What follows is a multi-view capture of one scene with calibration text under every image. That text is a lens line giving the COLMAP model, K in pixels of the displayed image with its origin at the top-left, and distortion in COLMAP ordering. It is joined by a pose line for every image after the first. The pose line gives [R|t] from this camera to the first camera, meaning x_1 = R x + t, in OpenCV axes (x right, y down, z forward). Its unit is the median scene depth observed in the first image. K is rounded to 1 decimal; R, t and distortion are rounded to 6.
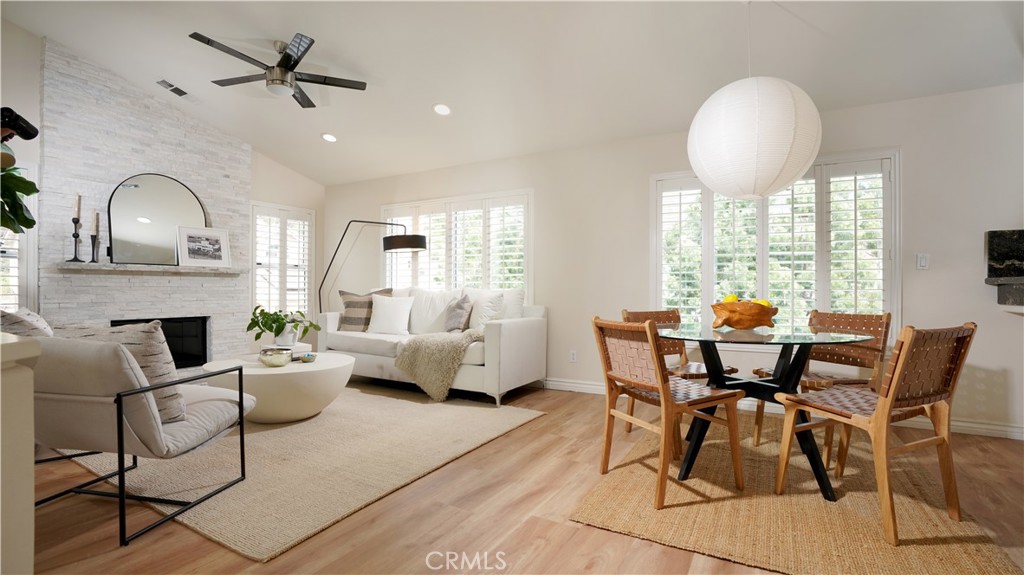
lens RADIAL K [[476.5, 0, 504.9], [0, 476.5, 287.0], [0, 0, 1]] dist [-0.037375, 0.002169]
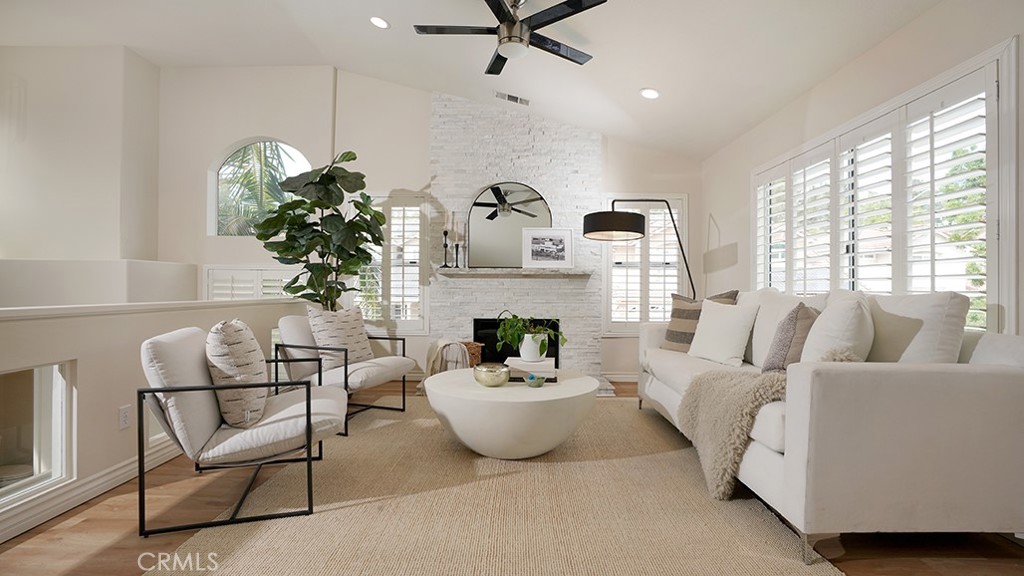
lens RADIAL K [[476.5, 0, 519.6], [0, 476.5, 286.6], [0, 0, 1]] dist [-0.037375, 0.002169]
pose [[0.515365, -0.003263, -0.856964, 0.185972], [-0.002209, 0.999984, -0.005136, 0.000569], [0.856968, 0.004540, 0.515350, 0.446908]]
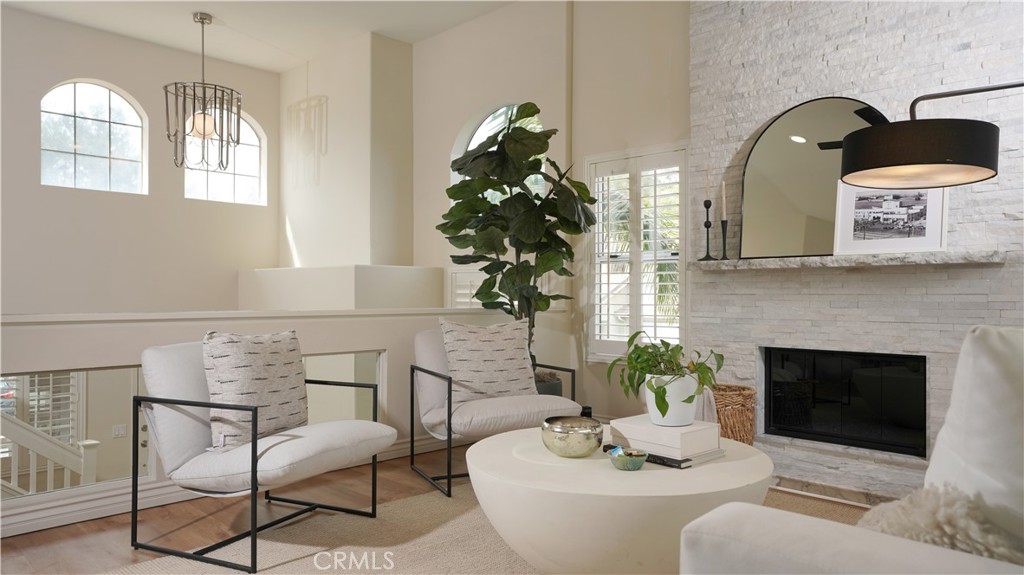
lens RADIAL K [[696.0, 0, 507.1], [0, 696.0, 292.4], [0, 0, 1]] dist [0.010367, 0.002642]
pose [[-0.239121, -0.010622, -0.970932, 0.172248], [-0.003325, 0.999943, -0.010120, 0.006321], [0.970984, 0.000808, -0.239143, 0.803988]]
